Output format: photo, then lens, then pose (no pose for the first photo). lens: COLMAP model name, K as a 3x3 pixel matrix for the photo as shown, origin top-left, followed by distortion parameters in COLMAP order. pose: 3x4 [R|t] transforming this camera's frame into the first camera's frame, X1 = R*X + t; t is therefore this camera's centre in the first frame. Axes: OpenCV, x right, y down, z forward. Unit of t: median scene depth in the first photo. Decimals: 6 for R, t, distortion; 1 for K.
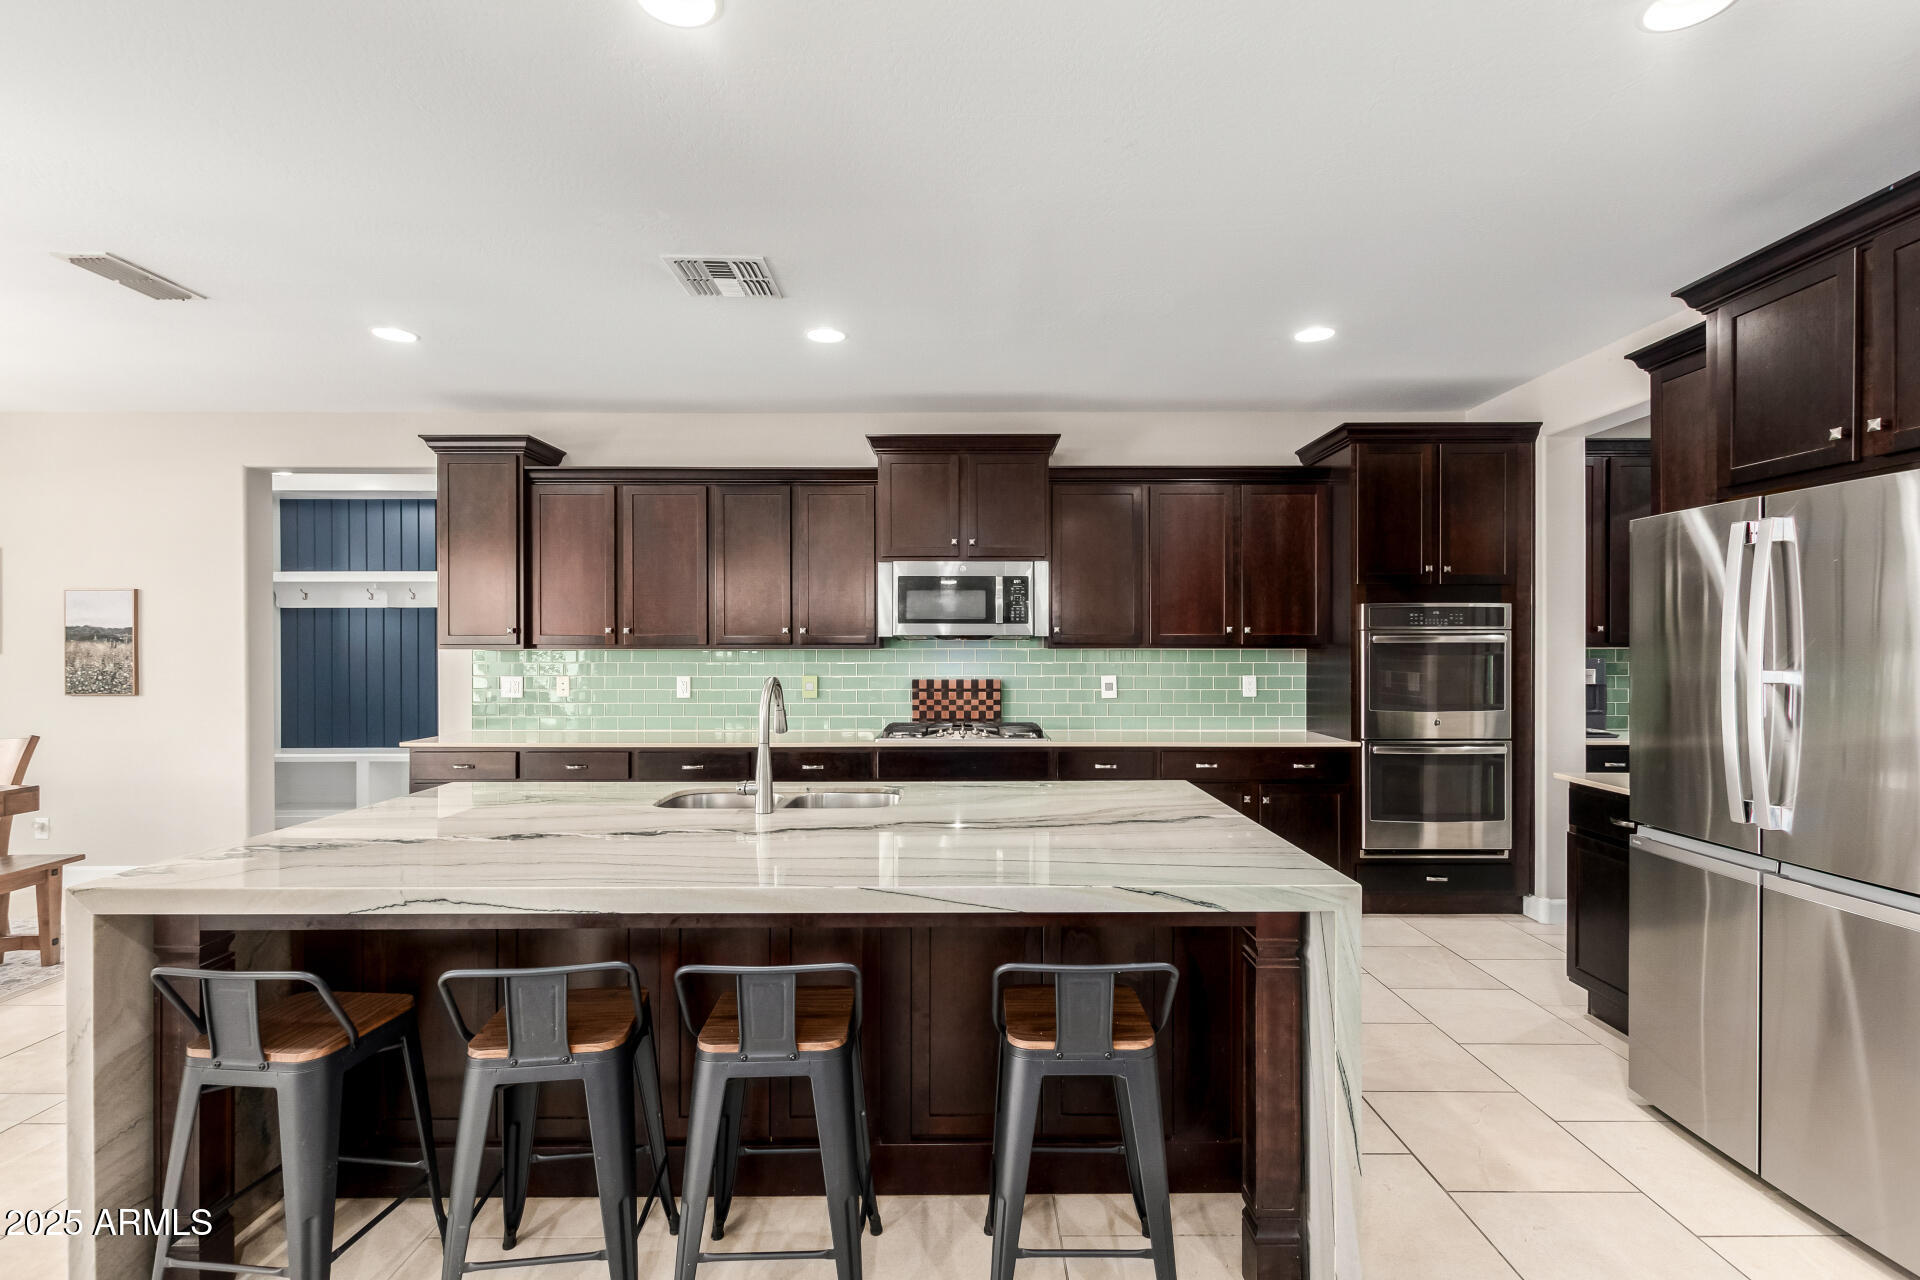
lens RADIAL K [[886.6, 0, 961.3], [0, 886.6, 646.3], [0, 0, 1]] dist [0.005944, -0.001003]
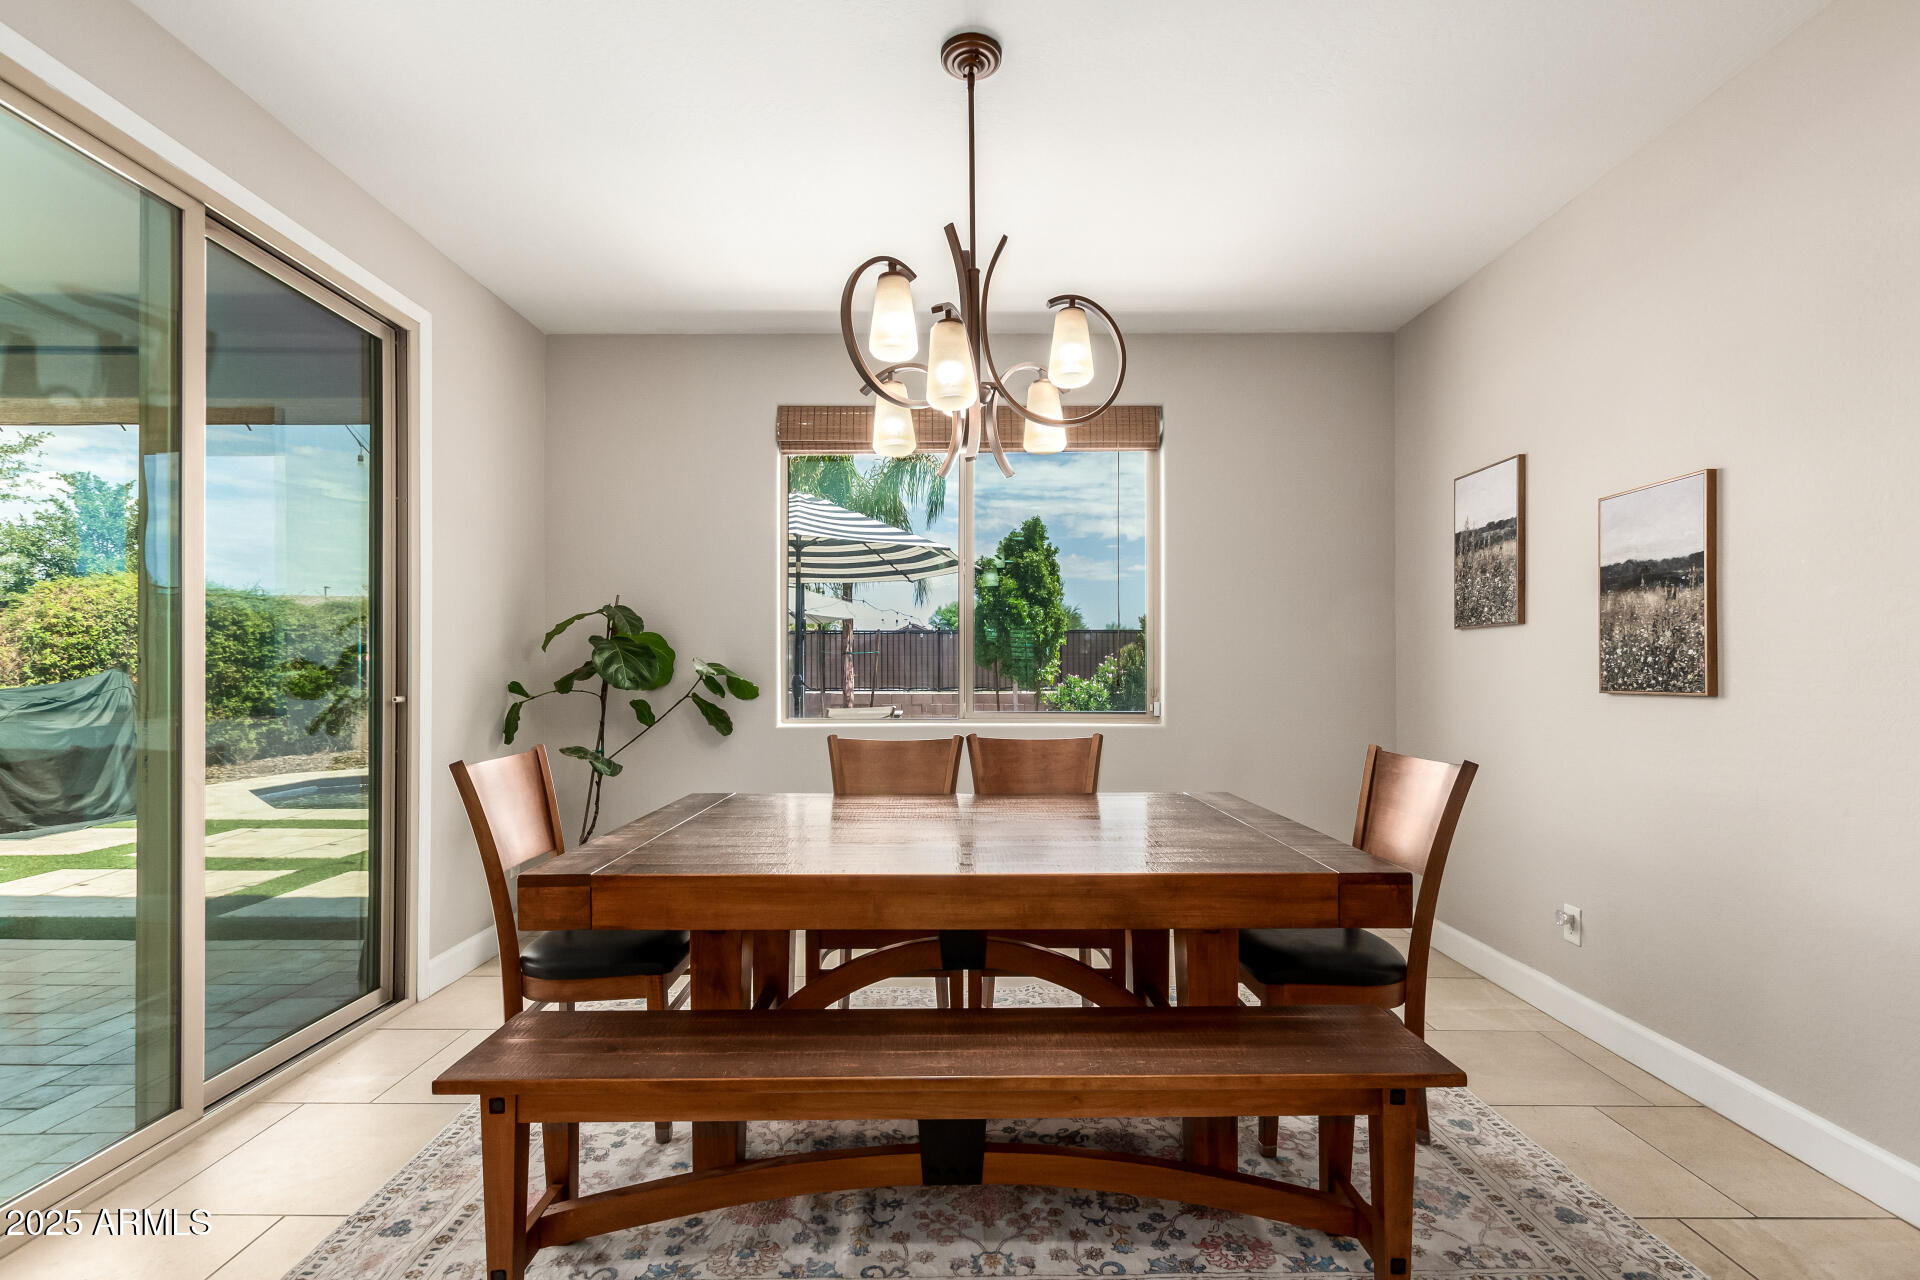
lens RADIAL K [[886.6, 0, 951.6], [0, 886.6, 671.9], [0, 0, 1]] dist [0.005944, -0.001003]
pose [[-0.005297, 0.000077, -0.999986, -0.458986], [-0.000758, 1.000000, 0.000081, 0.042504], [0.999986, 0.000759, -0.005297, 0.605460]]
